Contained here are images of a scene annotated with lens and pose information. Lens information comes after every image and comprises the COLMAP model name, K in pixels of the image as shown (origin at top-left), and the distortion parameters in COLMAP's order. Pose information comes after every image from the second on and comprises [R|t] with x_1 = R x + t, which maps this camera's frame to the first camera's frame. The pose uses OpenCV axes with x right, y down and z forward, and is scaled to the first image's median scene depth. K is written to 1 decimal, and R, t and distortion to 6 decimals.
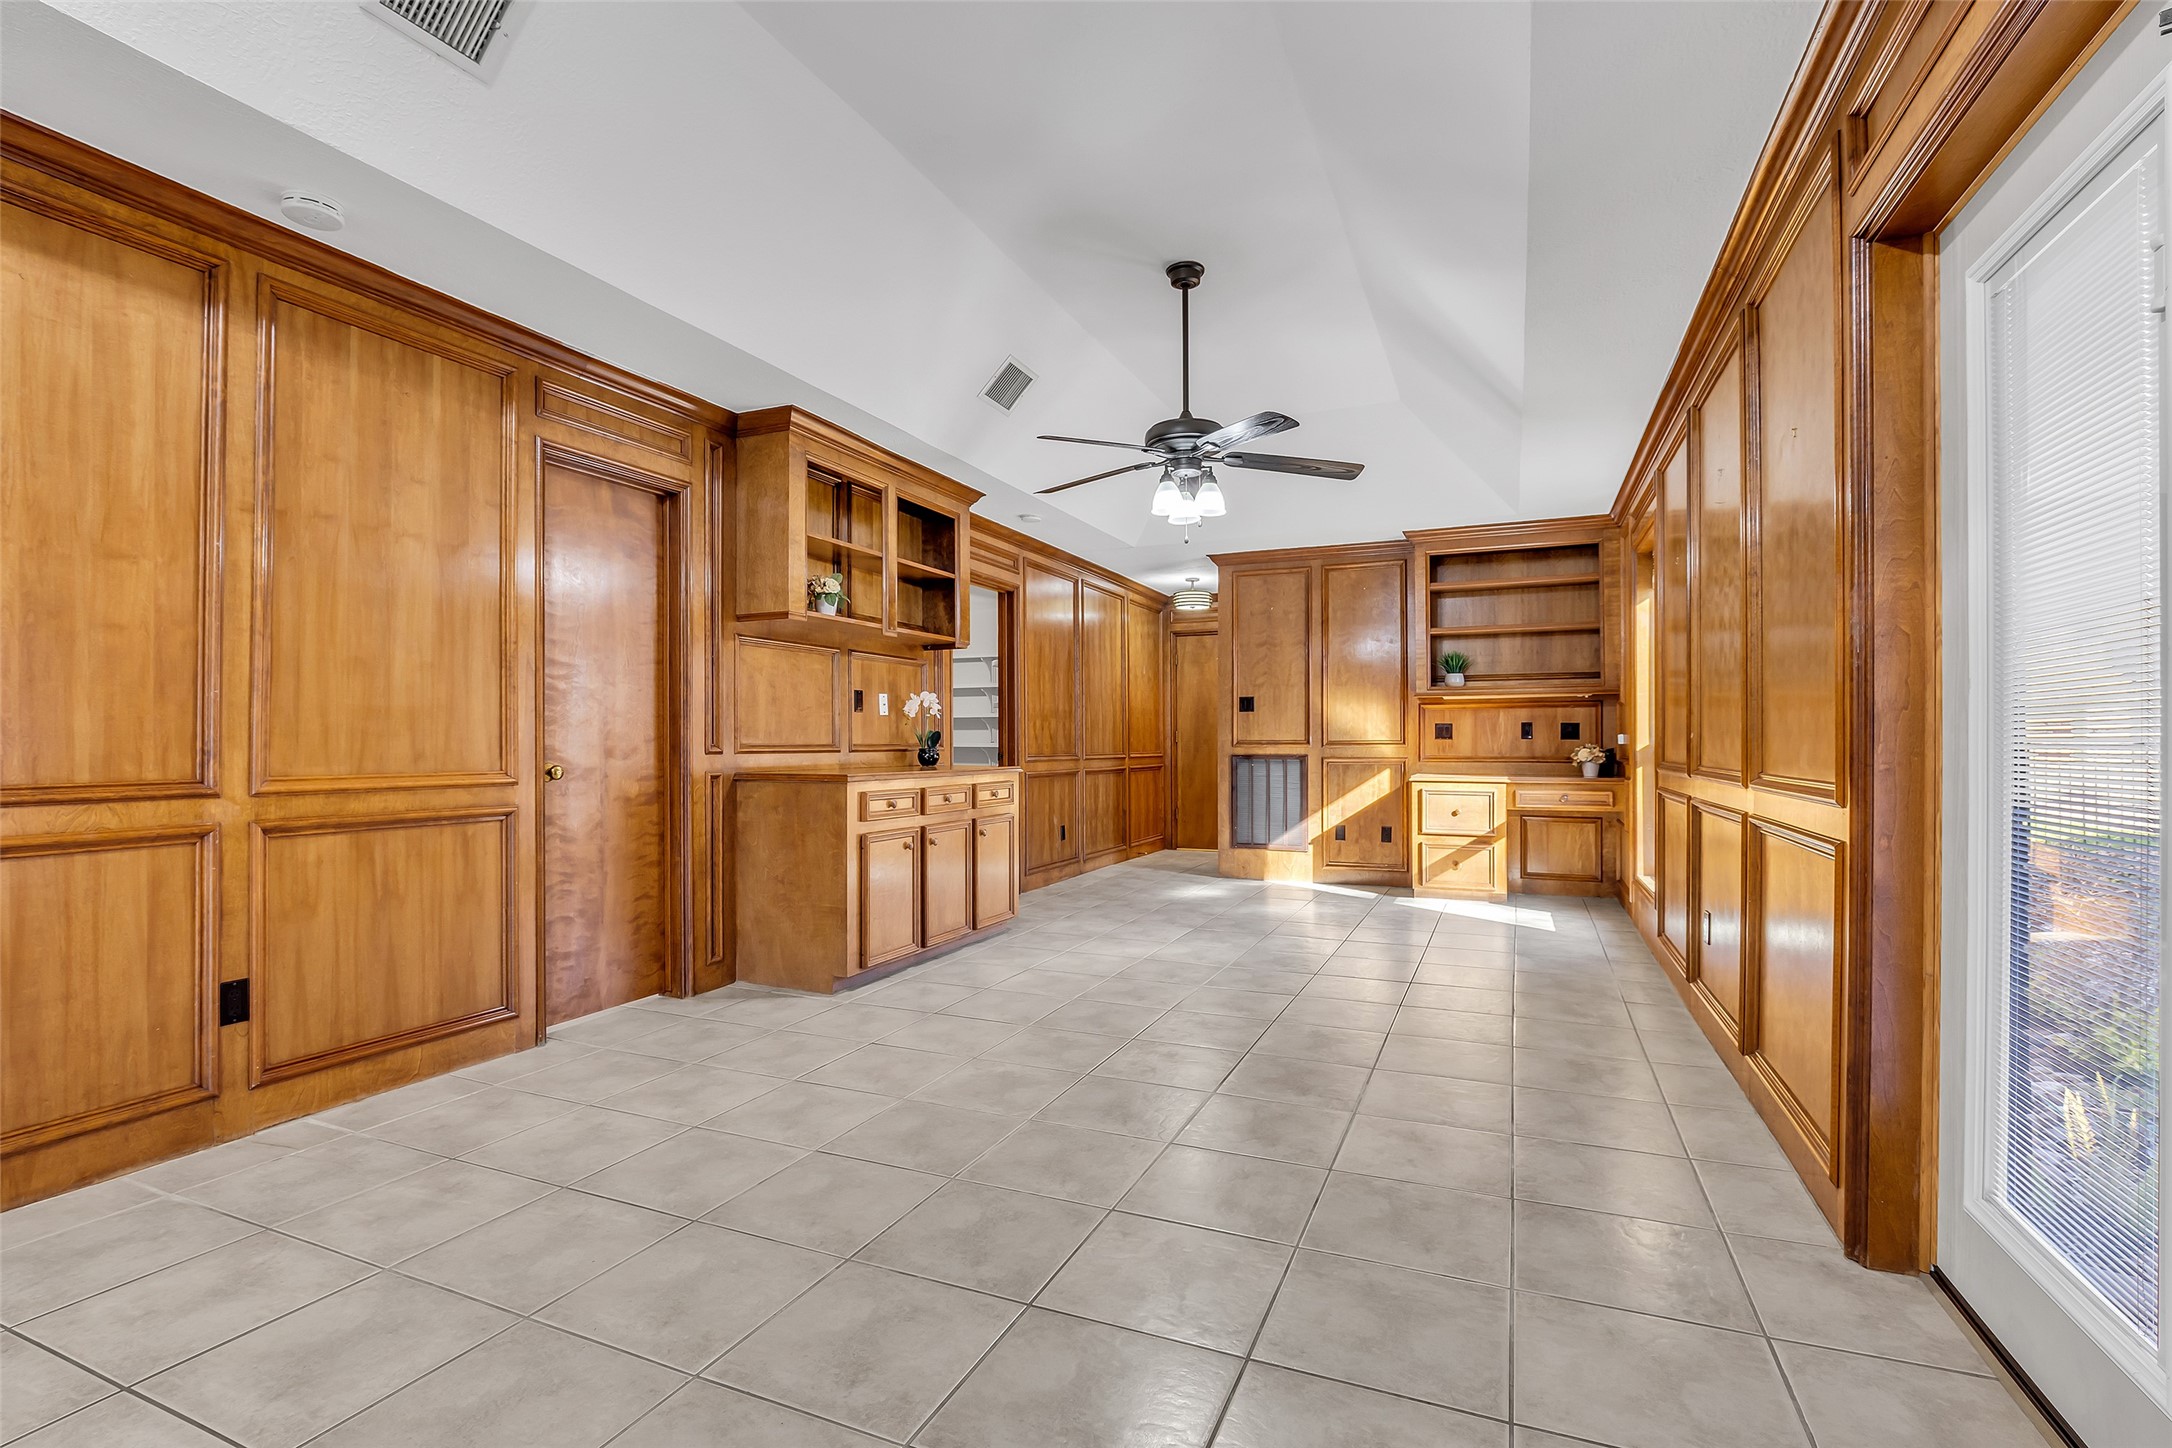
lens RADIAL K [[987.2, 0, 1081.1], [0, 987.2, 730.3], [0, 0, 1]] dist [-0.016380, 0.000266]
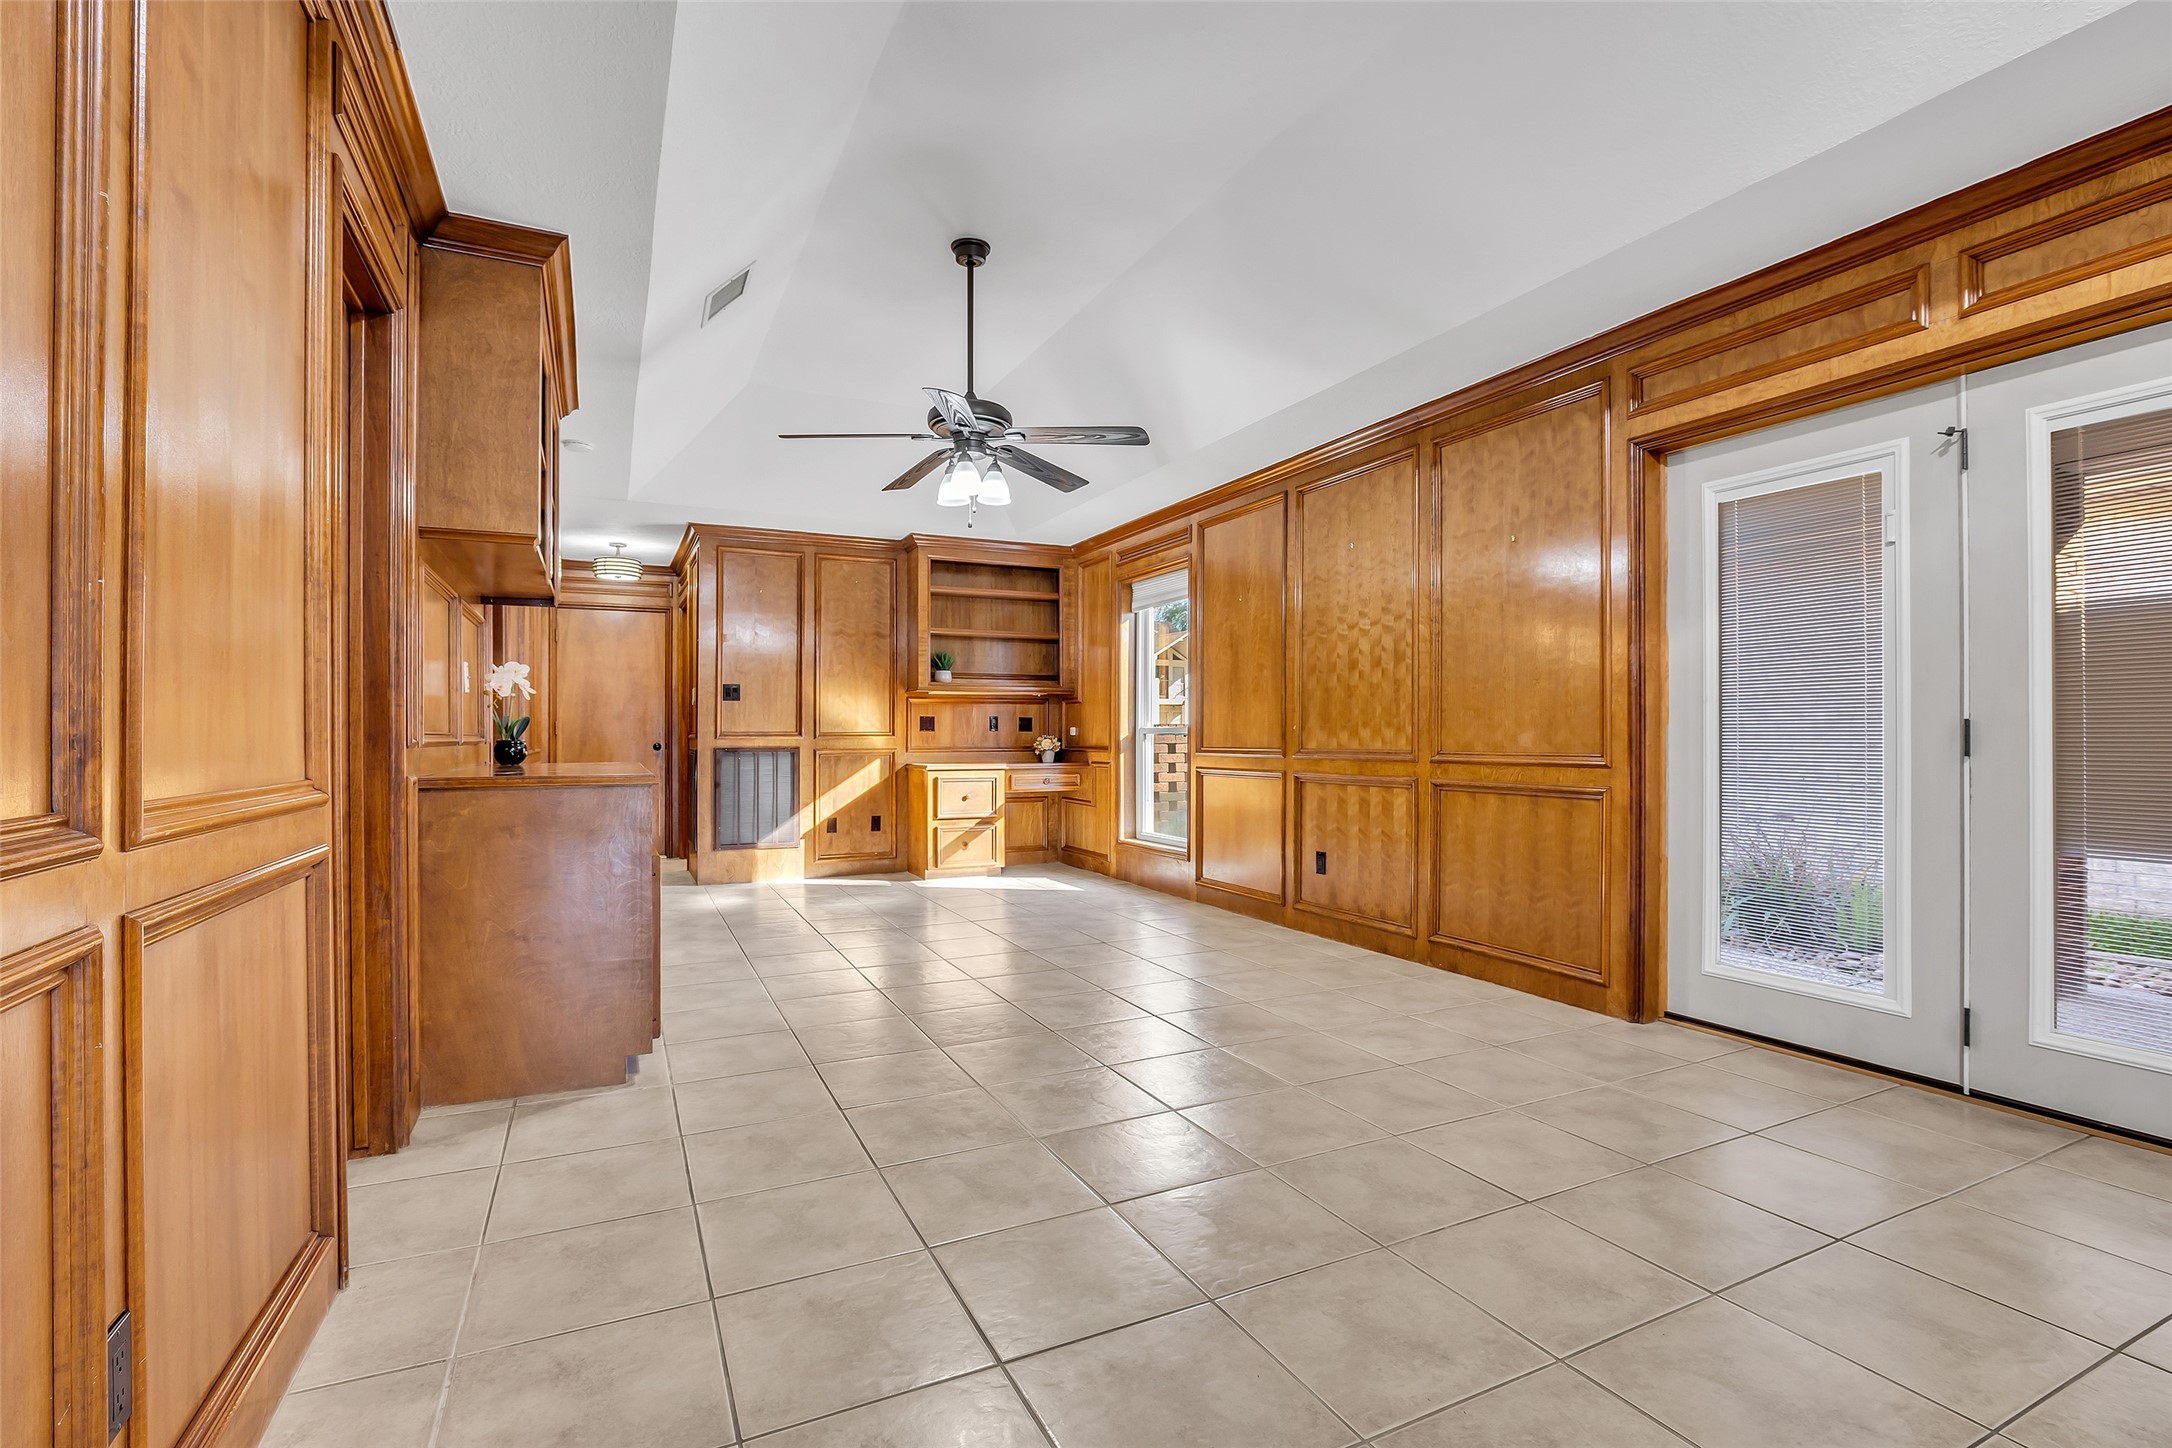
lens RADIAL K [[987.2, 0, 1081.1], [0, 987.2, 735.5], [0, 0, 1]] dist [-0.016380, 0.000266]
pose [[0.651761, -0.000590, 0.758424, -0.353972], [-0.007613, 0.999944, 0.007320, 0.004858], [-0.758386, -0.010544, 0.651721, 0.175636]]
